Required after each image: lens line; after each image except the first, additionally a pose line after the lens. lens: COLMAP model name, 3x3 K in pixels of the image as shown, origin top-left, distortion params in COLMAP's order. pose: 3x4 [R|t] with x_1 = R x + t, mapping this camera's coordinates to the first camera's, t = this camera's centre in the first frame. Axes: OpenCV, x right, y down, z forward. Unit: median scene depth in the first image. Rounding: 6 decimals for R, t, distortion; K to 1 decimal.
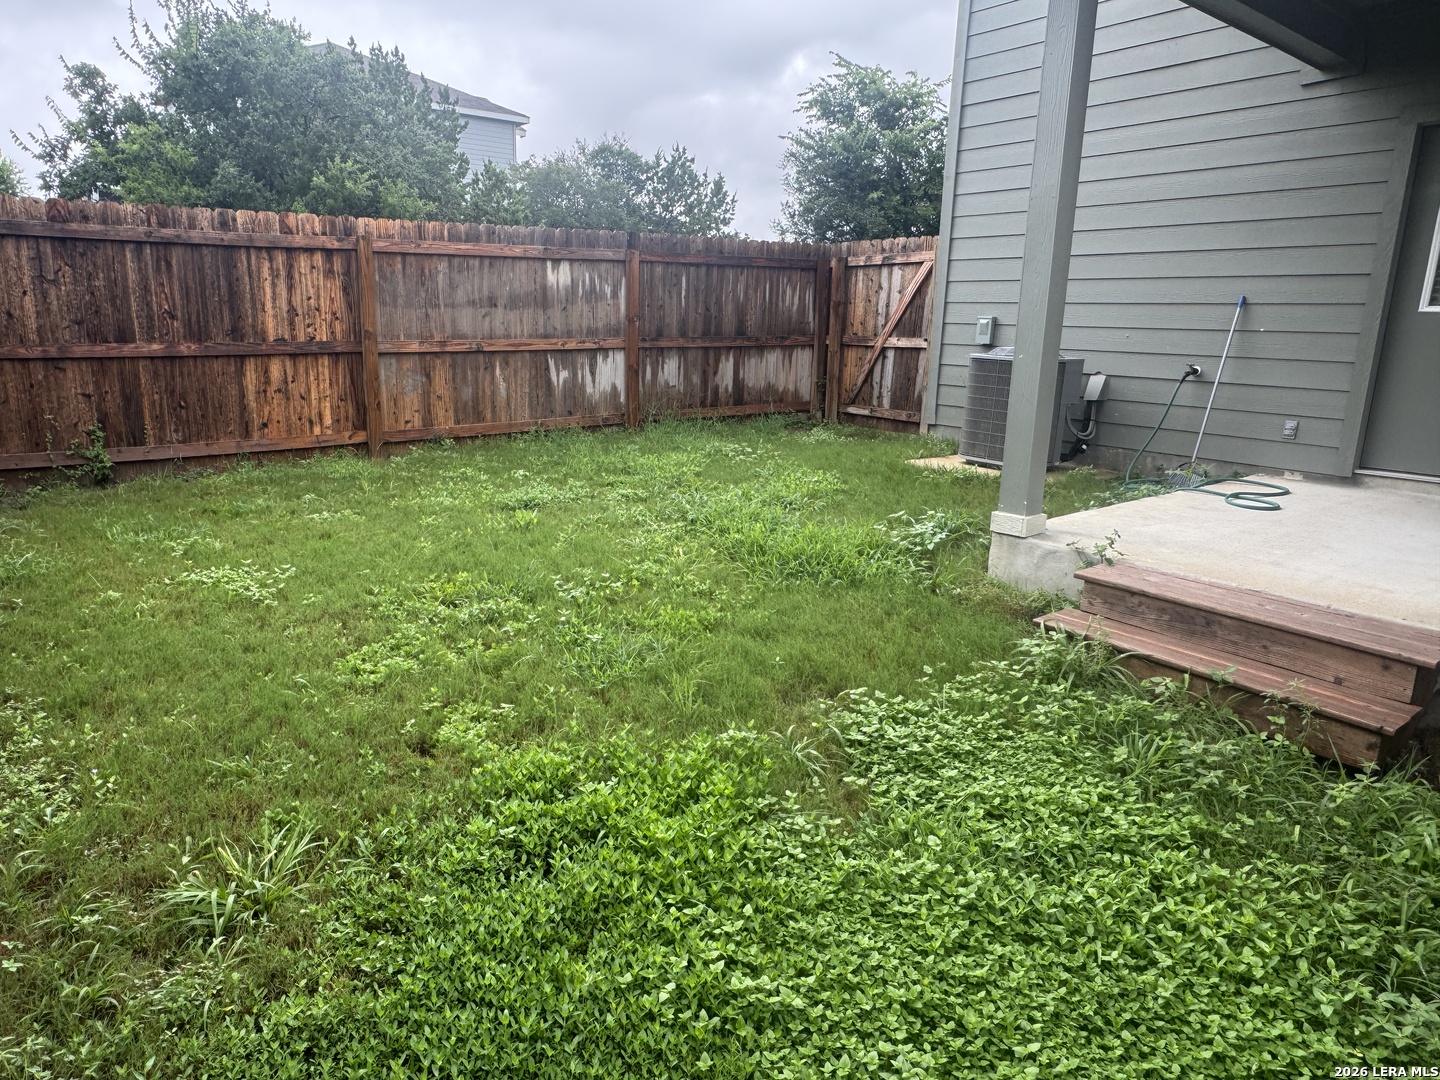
lens RADIAL K [[917.0, 0, 720.0], [0, 917.0, 537.0], [0, 0, 1]] dist [-0.002164, 0.001096]
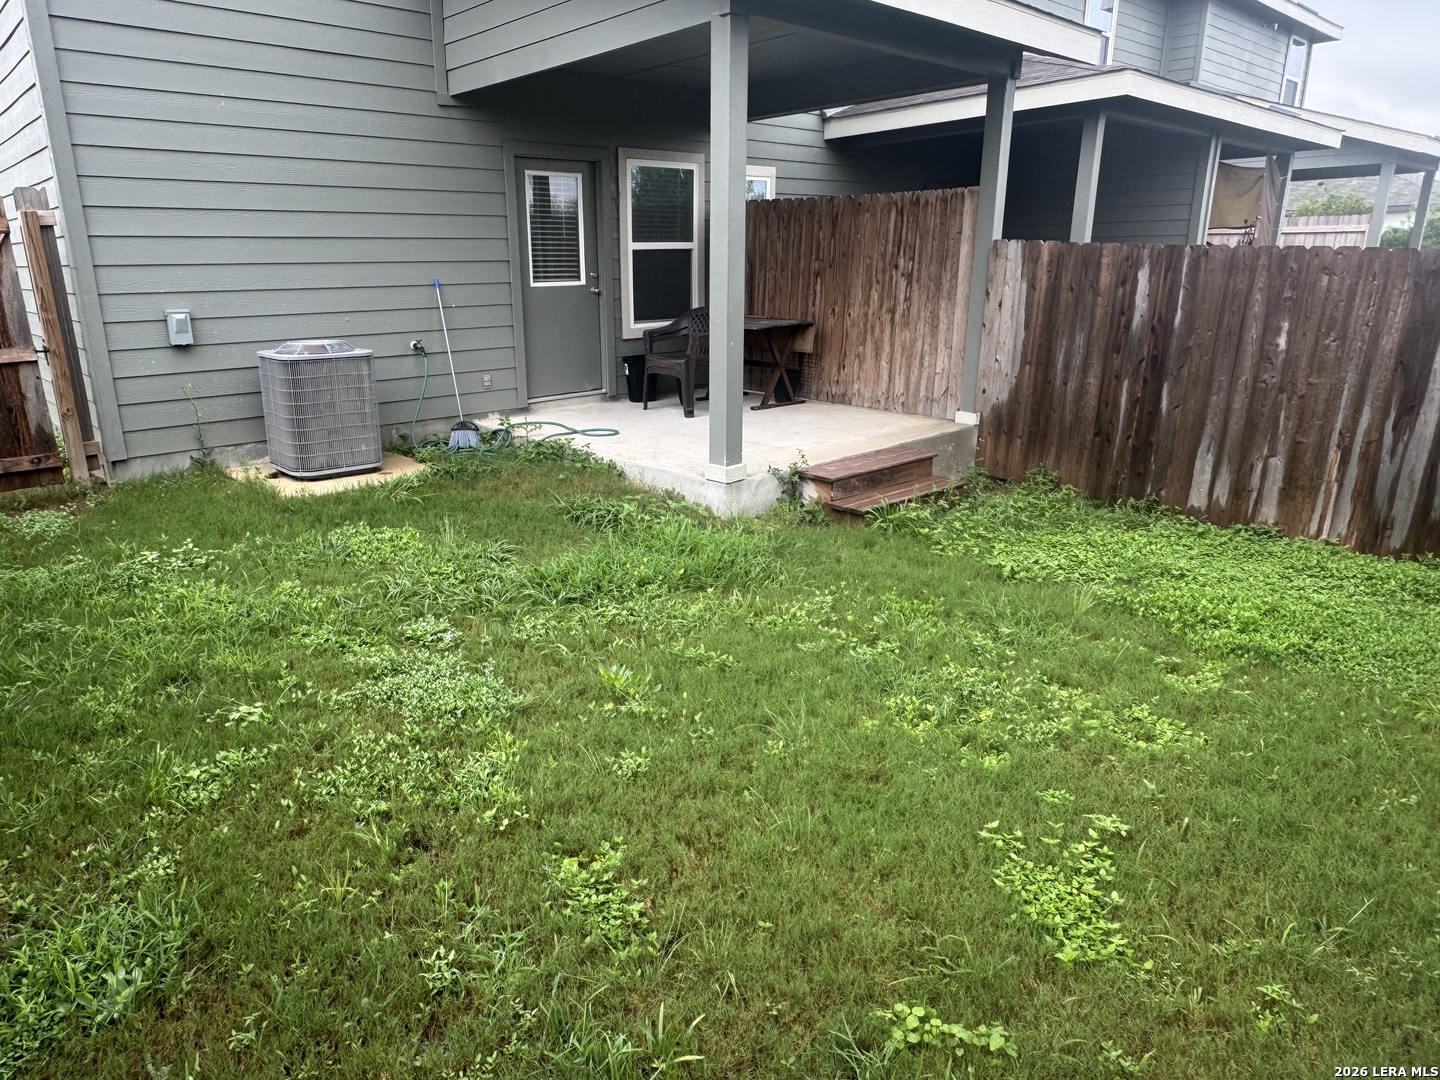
lens RADIAL K [[917.0, 0, 717.7], [0, 917.0, 539.3], [0, 0, 1]] dist [-0.002164, 0.001096]
pose [[-0.061780, -0.320989, 0.945066, -0.573334], [0.229976, 0.916818, 0.326428, -0.215013], [-0.971233, 0.237509, 0.017179, 0.589574]]
